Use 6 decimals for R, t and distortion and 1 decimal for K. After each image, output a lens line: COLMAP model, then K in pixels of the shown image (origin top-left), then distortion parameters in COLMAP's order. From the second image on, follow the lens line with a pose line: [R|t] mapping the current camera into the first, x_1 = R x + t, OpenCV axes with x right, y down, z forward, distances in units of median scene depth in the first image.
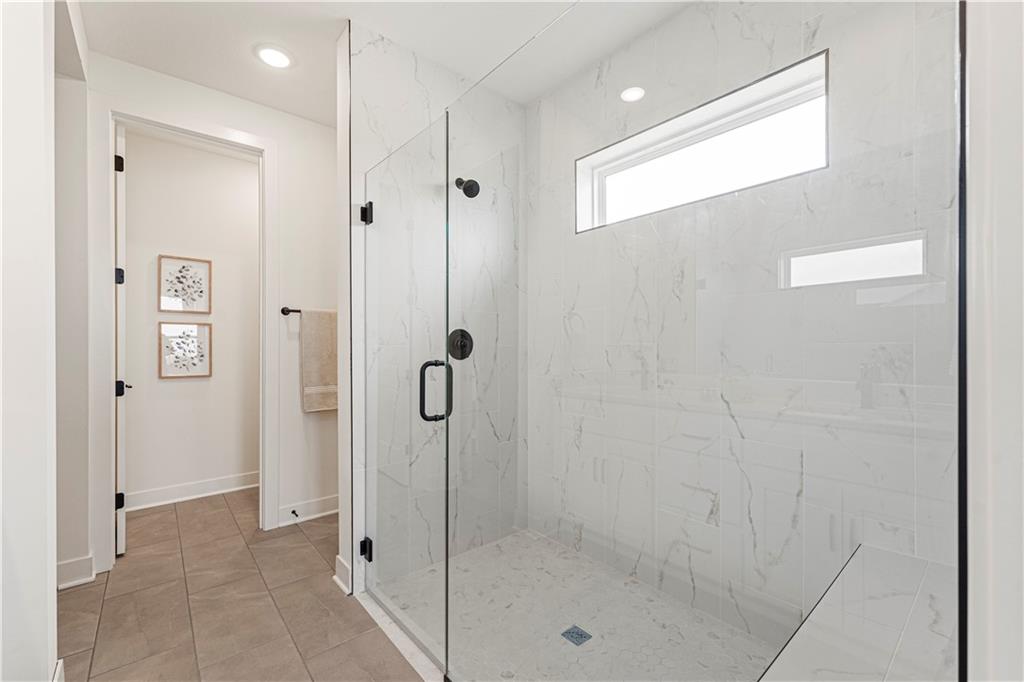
lens RADIAL K [[427.8, 0, 508.0], [0, 427.8, 345.8], [0, 0, 1]] dist [0.002030, 0.000336]
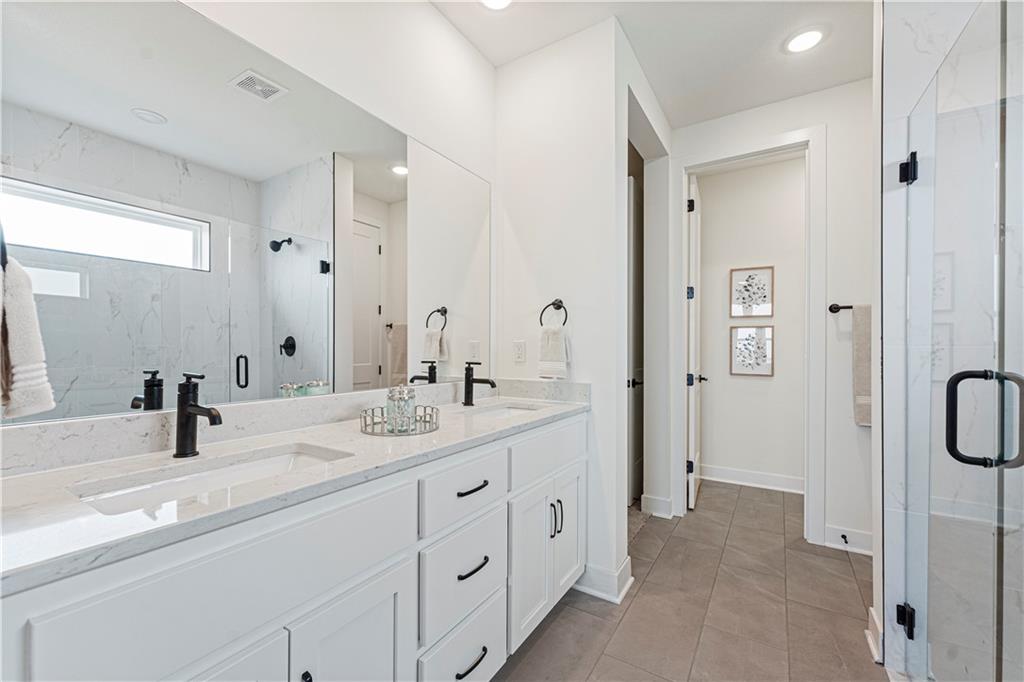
lens RADIAL K [[427.8, 0, 511.7], [0, 427.8, 346.6], [0, 0, 1]] dist [0.002030, 0.000336]
pose [[0.289715, 0.001421, -0.957112, 0.148337], [-0.003900, 0.999992, 0.000304, 0.001068], [0.957105, 0.003645, 0.289718, 0.097270]]
